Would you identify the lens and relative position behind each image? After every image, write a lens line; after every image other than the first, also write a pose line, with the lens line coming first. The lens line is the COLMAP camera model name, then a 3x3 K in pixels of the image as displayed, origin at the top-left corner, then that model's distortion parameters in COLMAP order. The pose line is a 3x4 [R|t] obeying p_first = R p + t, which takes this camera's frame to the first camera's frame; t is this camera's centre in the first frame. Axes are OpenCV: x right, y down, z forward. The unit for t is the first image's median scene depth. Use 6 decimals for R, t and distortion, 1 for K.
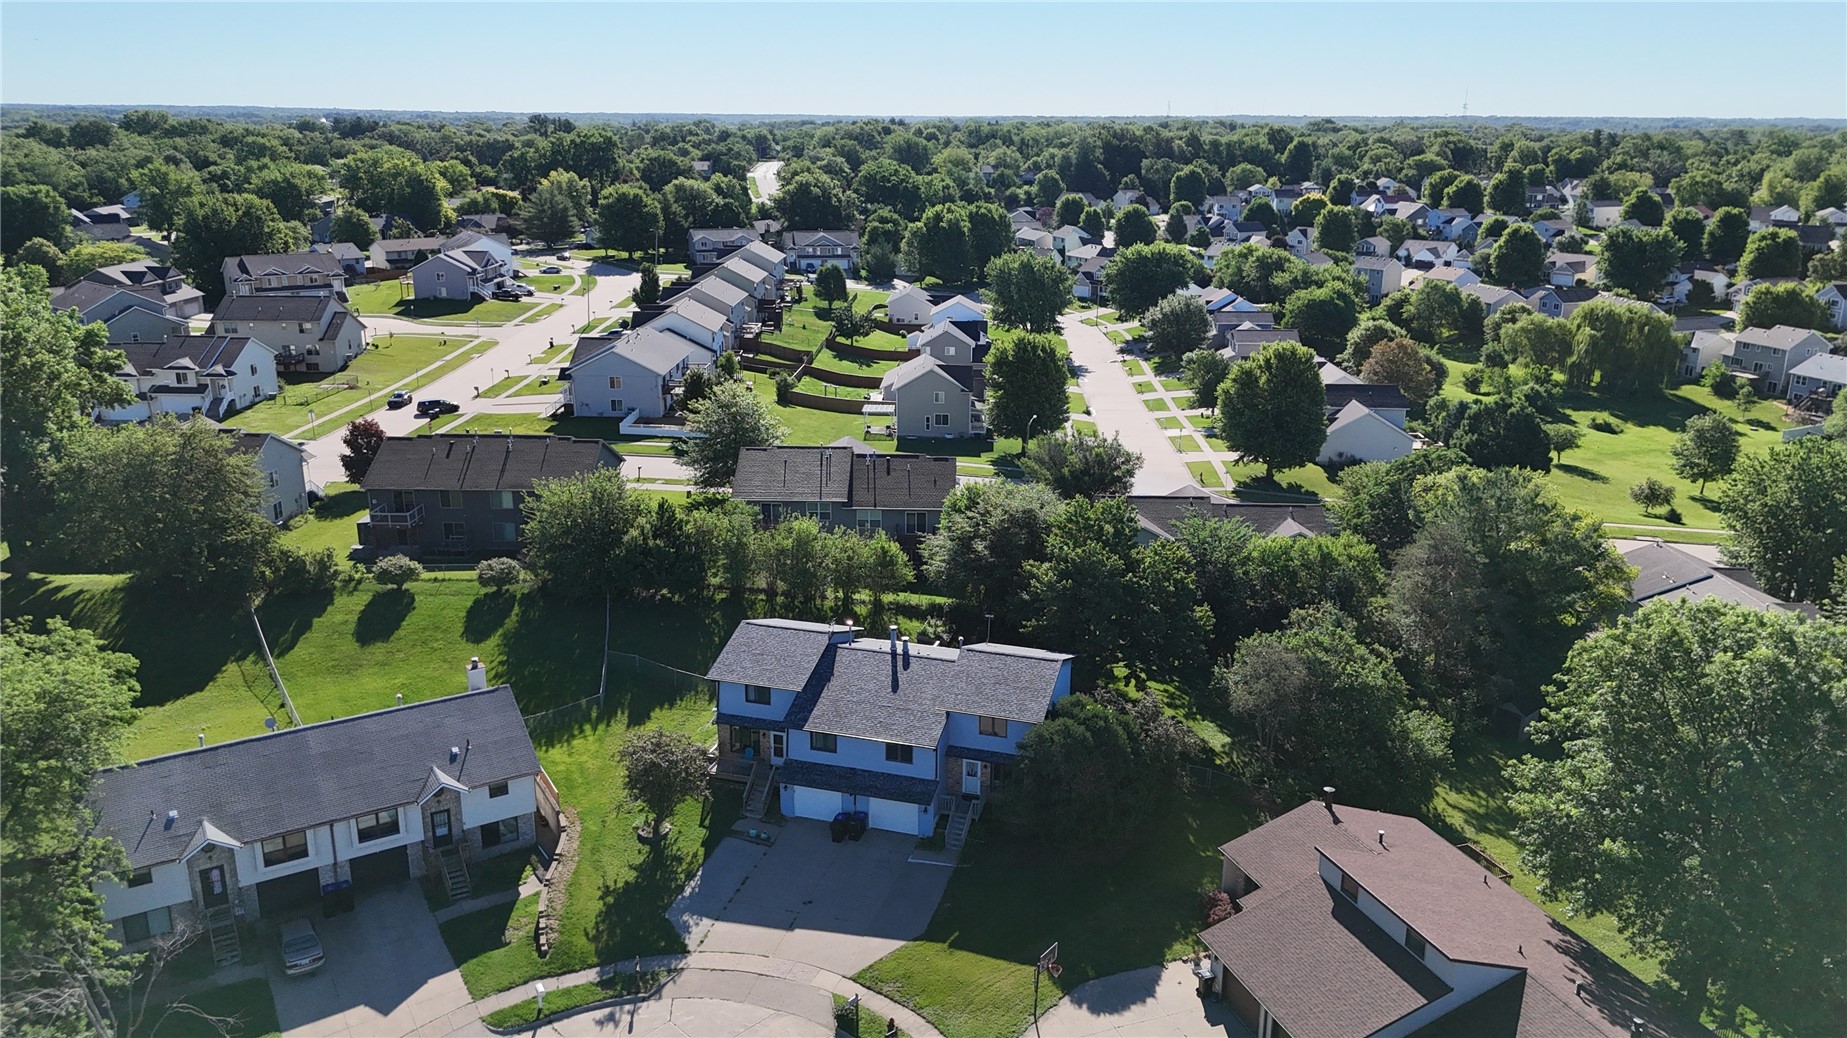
lens RADIAL K [[1346.3, 0, 927.4], [0, 1346.3, 523.3], [0, 0, 1]] dist [0.082654, -0.082594]
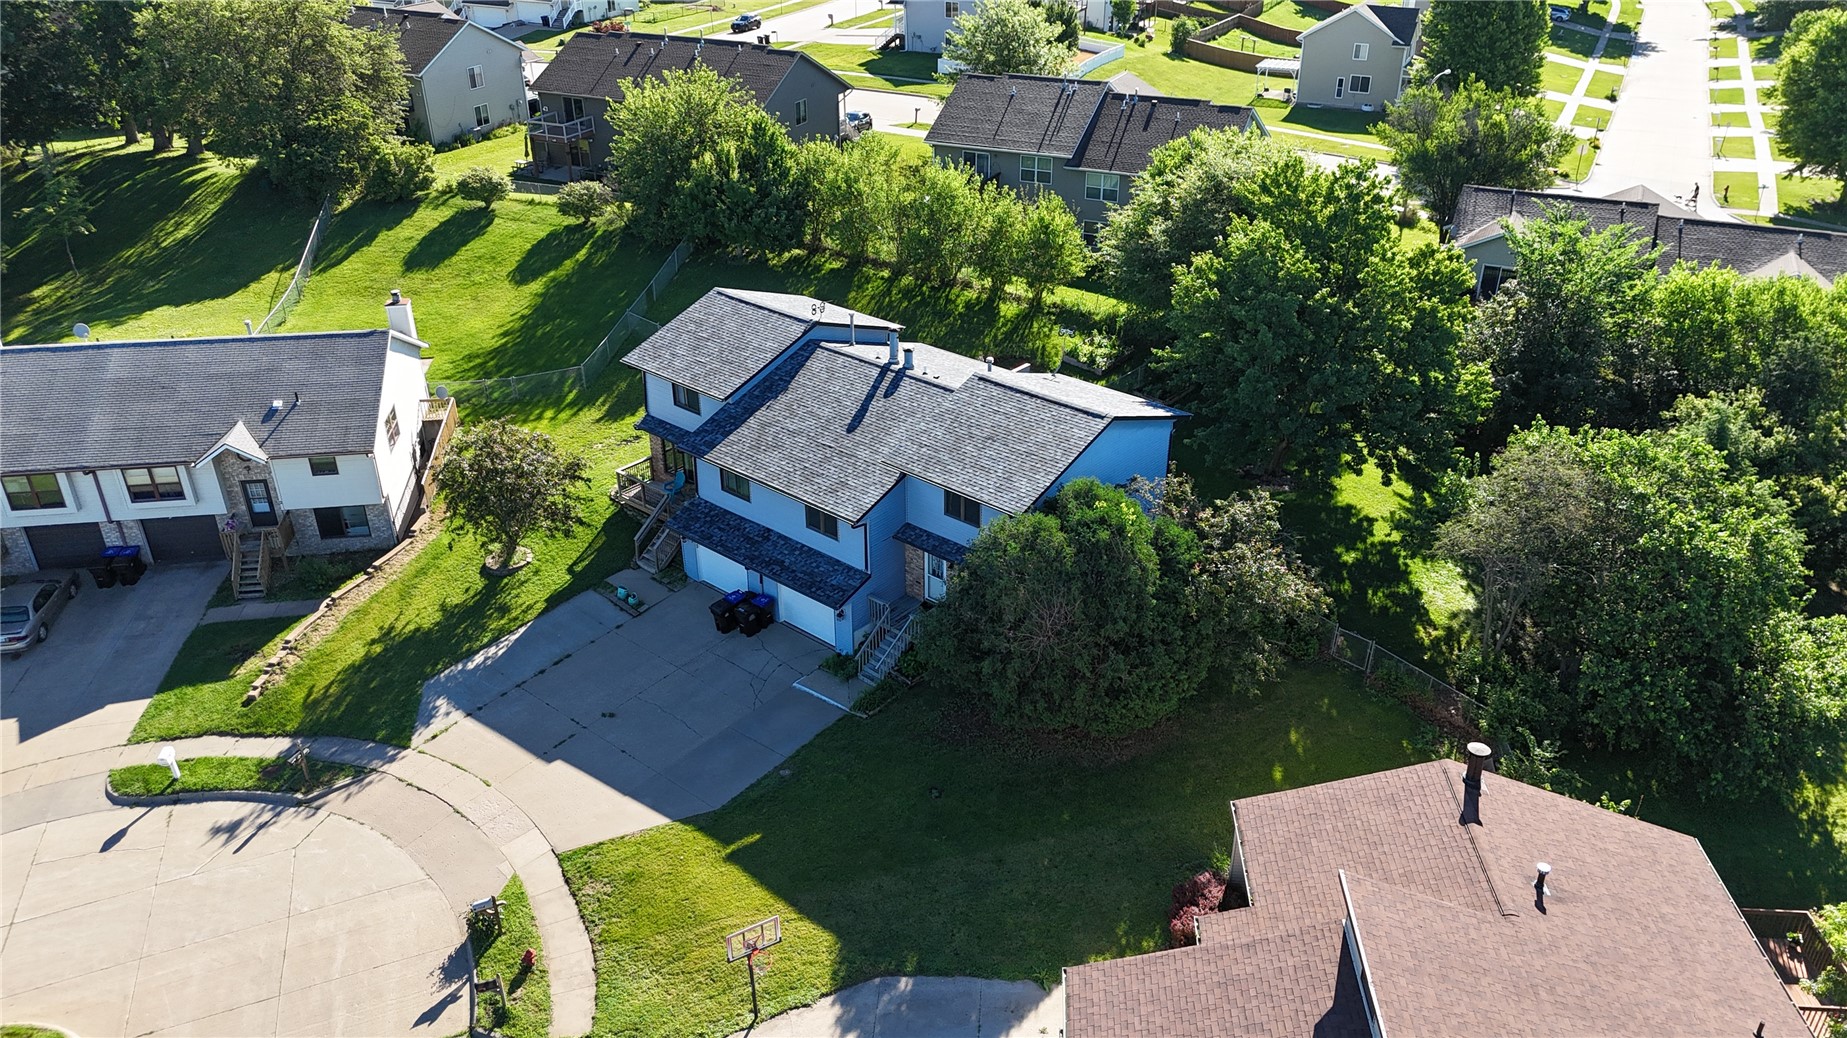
lens RADIAL K [[1346.3, 0, 927.4], [0, 1346.3, 523.3], [0, 0, 1]] dist [0.082654, -0.082594]
pose [[0.916190, 0.184330, -0.355836, 0.241857], [-0.104985, 0.967324, 0.230785, 0.019903], [0.386749, -0.174085, 0.905604, 0.432341]]
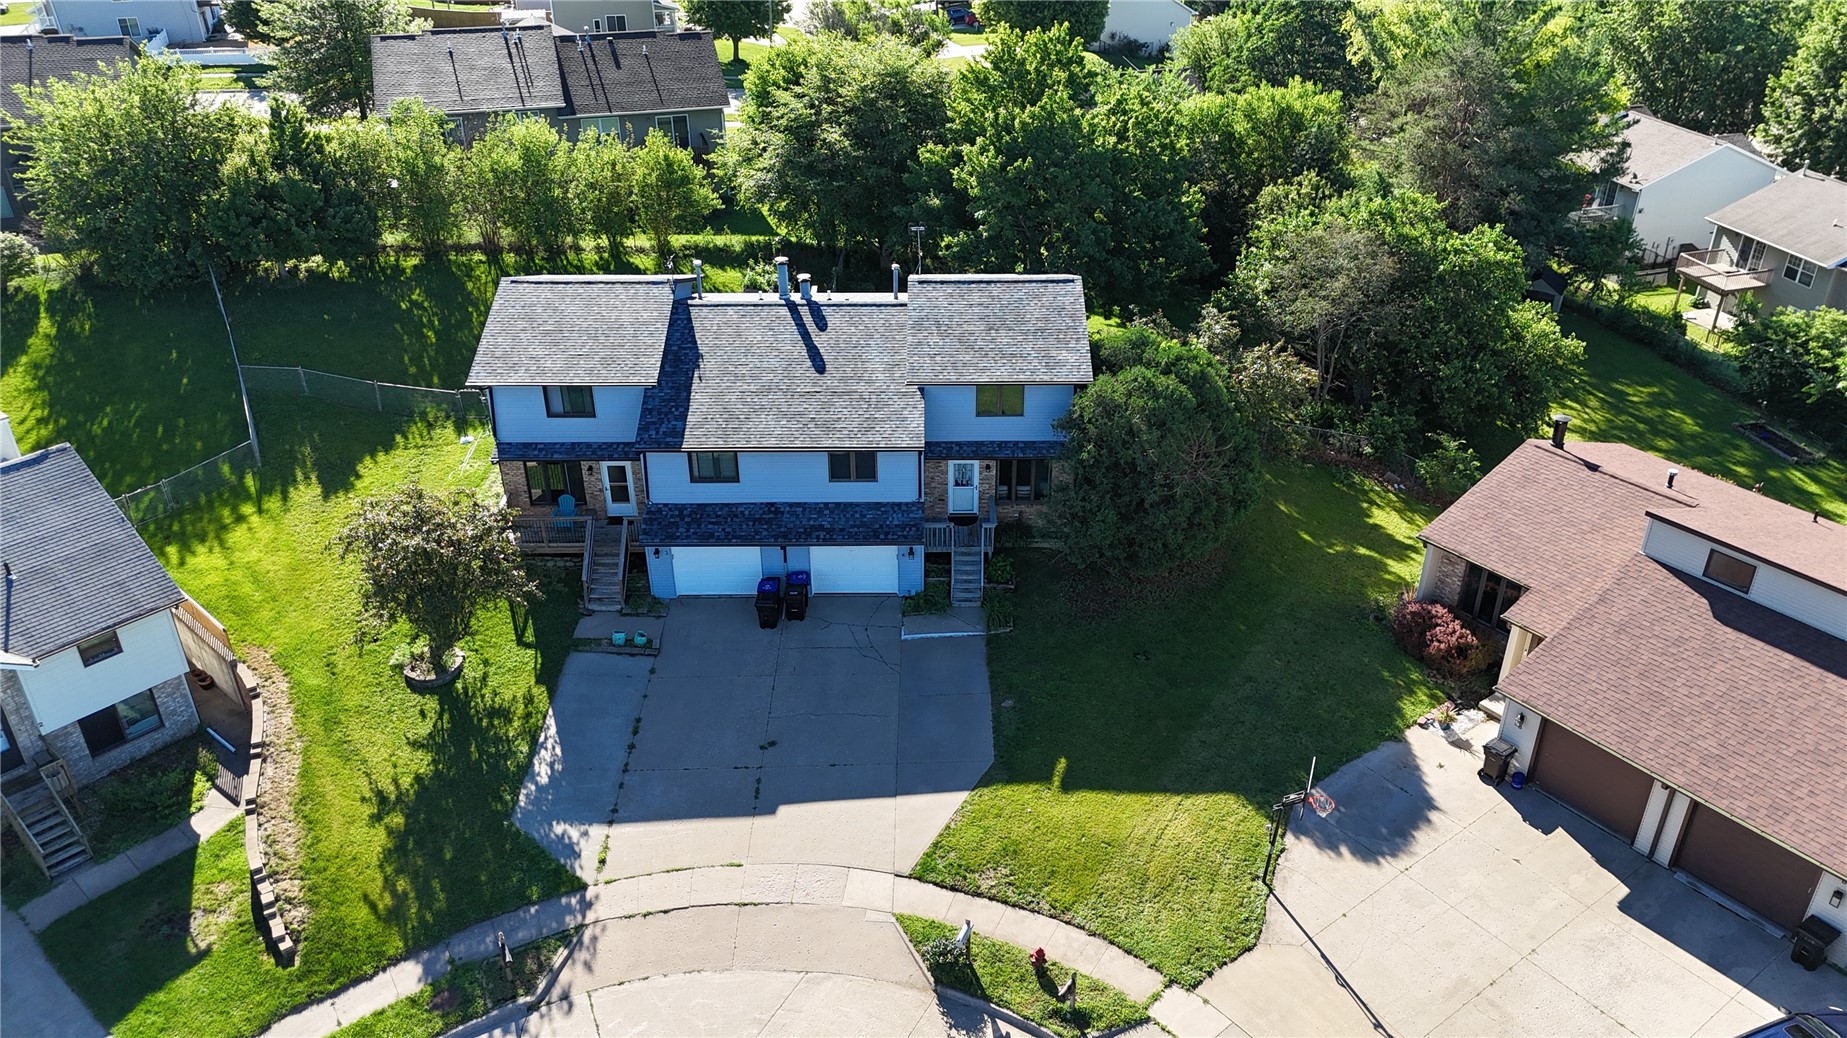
lens RADIAL K [[1346.3, 0, 927.4], [0, 1346.3, 523.3], [0, 0, 1]] dist [0.082654, -0.082594]
pose [[0.954875, -0.157219, 0.251983, -0.136516], [0.095004, 0.965514, 0.242399, 0.054190], [-0.281403, -0.207521, 0.936882, 0.425512]]
